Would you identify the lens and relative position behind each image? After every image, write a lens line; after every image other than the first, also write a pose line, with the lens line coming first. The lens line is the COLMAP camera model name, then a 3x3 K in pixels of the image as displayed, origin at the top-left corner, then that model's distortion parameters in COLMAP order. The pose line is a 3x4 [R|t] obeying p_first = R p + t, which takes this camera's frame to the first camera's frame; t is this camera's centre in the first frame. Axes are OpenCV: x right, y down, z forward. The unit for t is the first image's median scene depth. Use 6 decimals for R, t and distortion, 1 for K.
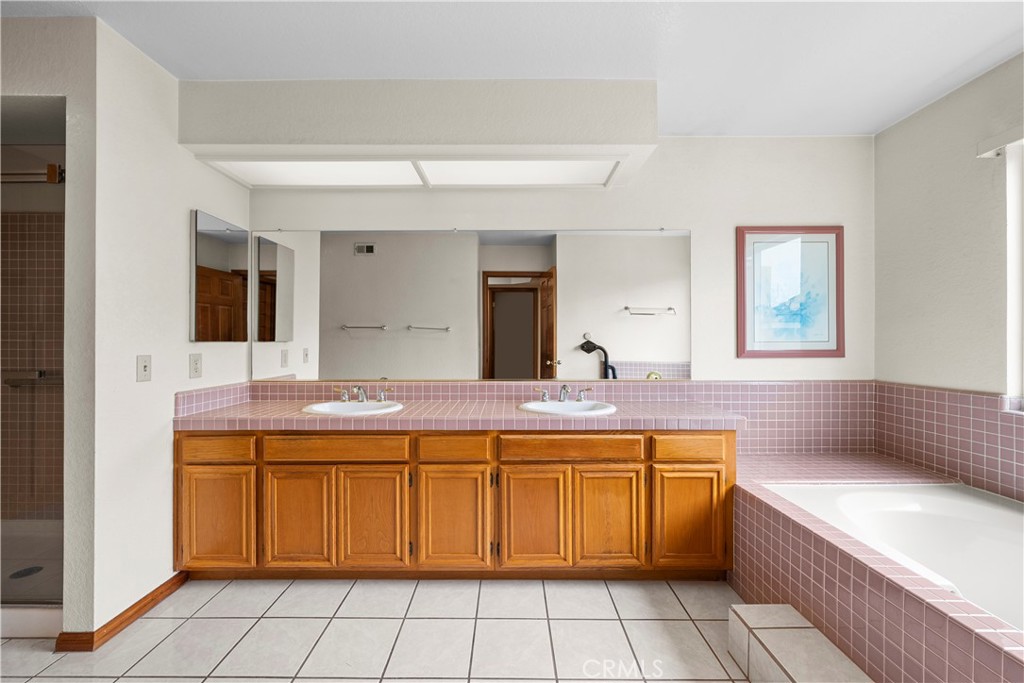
lens RADIAL K [[404.1, 0, 511.9], [0, 404.1, 344.2], [0, 0, 1]] dist [-0.007247, 0.000178]
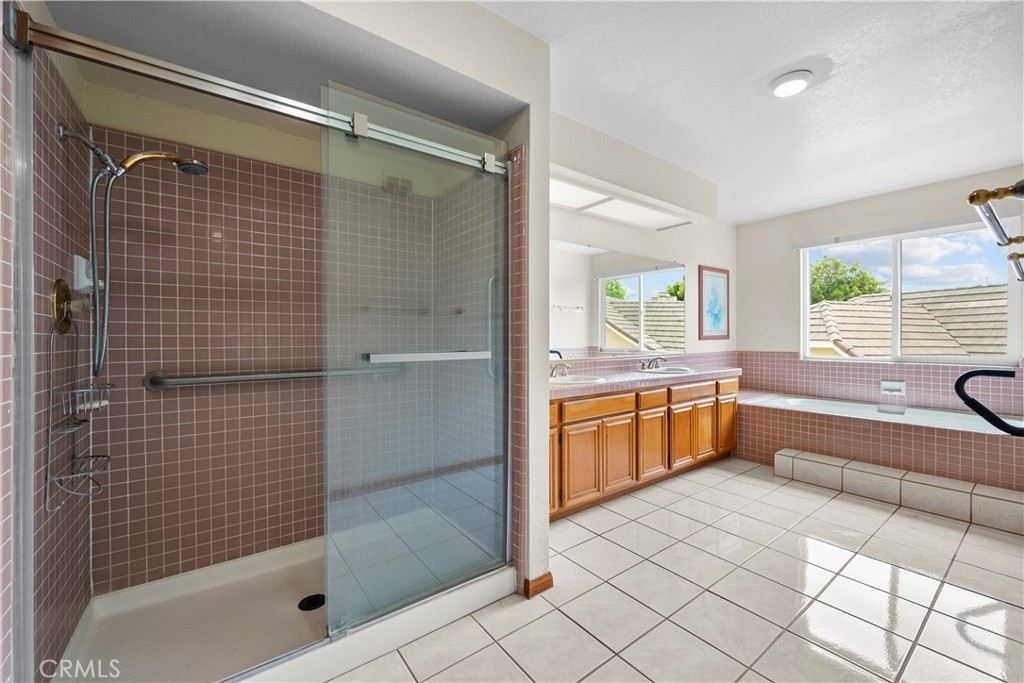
lens RADIAL K [[404.1, 0, 515.3], [0, 404.1, 337.3], [0, 0, 1]] dist [-0.007247, 0.000178]
pose [[0.803844, -0.003877, 0.594827, -1.135826], [0.006247, 0.999979, -0.001925, 0.021191], [-0.594807, 0.005263, 0.803851, 0.064199]]
